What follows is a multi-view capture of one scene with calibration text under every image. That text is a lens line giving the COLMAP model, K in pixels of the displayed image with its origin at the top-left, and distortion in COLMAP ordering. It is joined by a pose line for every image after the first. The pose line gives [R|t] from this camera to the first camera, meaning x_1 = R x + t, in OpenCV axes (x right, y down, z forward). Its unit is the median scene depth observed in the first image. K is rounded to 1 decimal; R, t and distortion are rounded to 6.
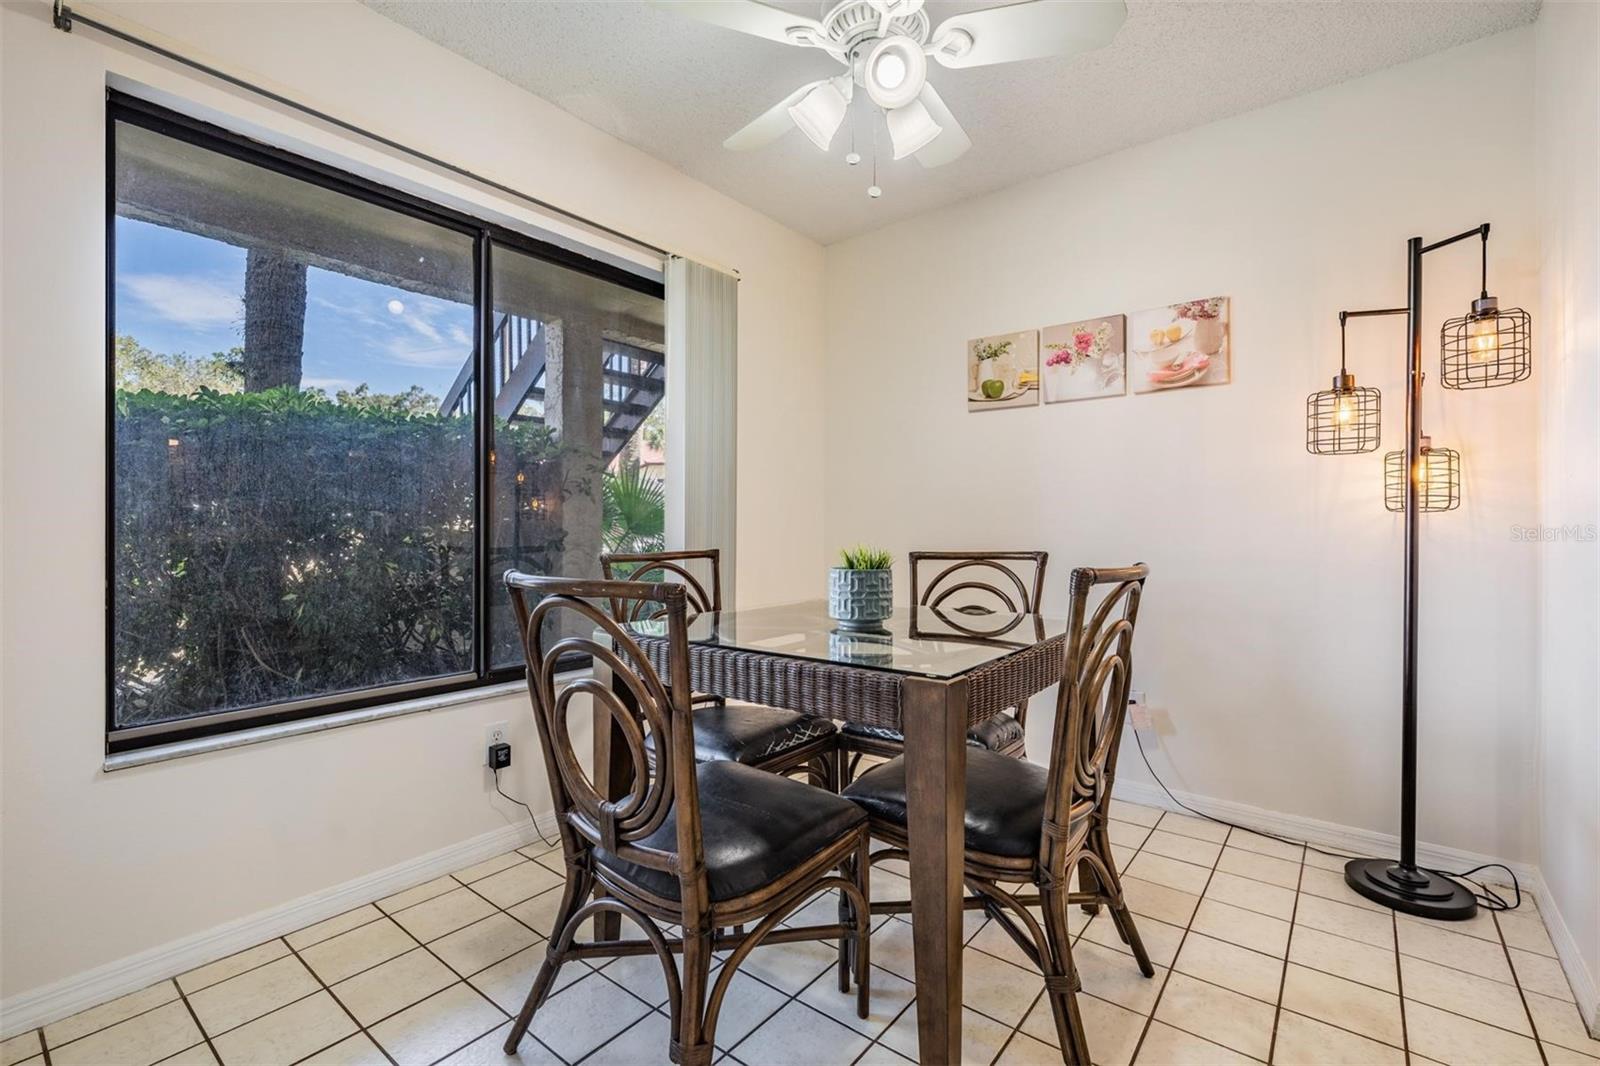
lens RADIAL K [[718.1, 0, 800.0], [0, 718.1, 533.0], [0, 0, 1]] dist [-0.000158, -0.000287]
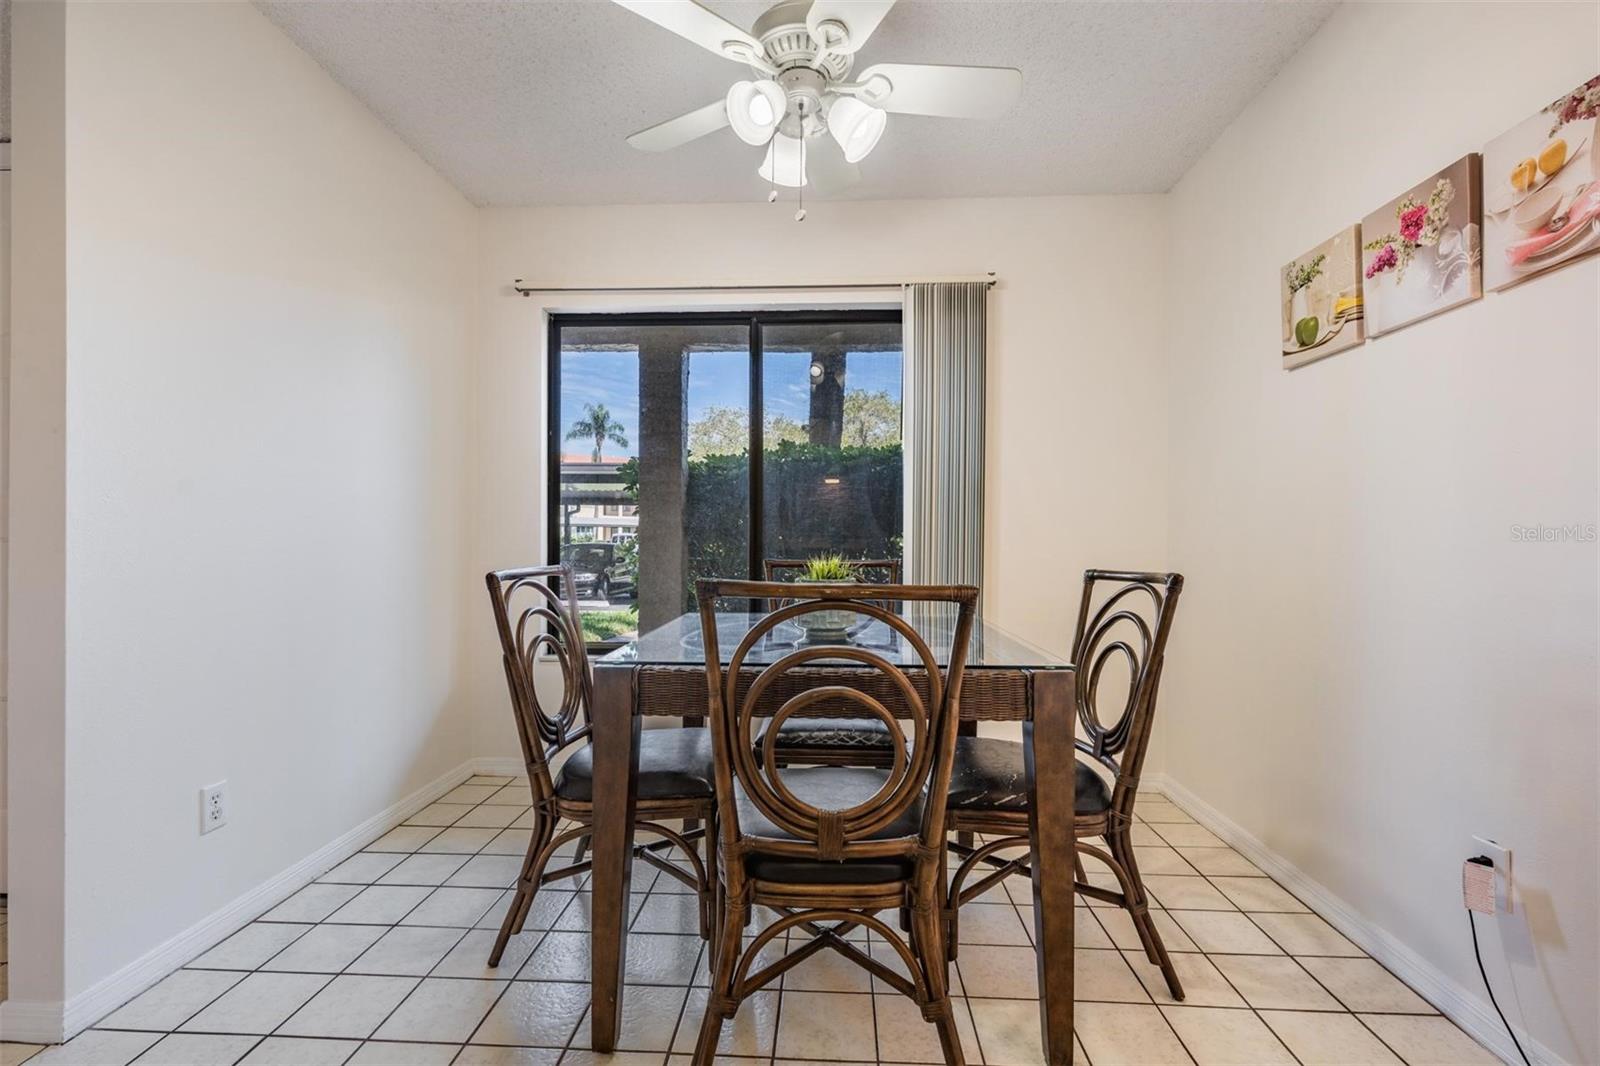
lens RADIAL K [[713.3, 0, 806.9], [0, 713.3, 537.6], [0, 0, 1]] dist [0.000325, 0.000078]
pose [[0.593234, -0.005915, -0.805009, 0.583578], [-0.002361, 0.999956, -0.009088, -0.002177], [0.805027, 0.007292, 0.593194, 0.259925]]
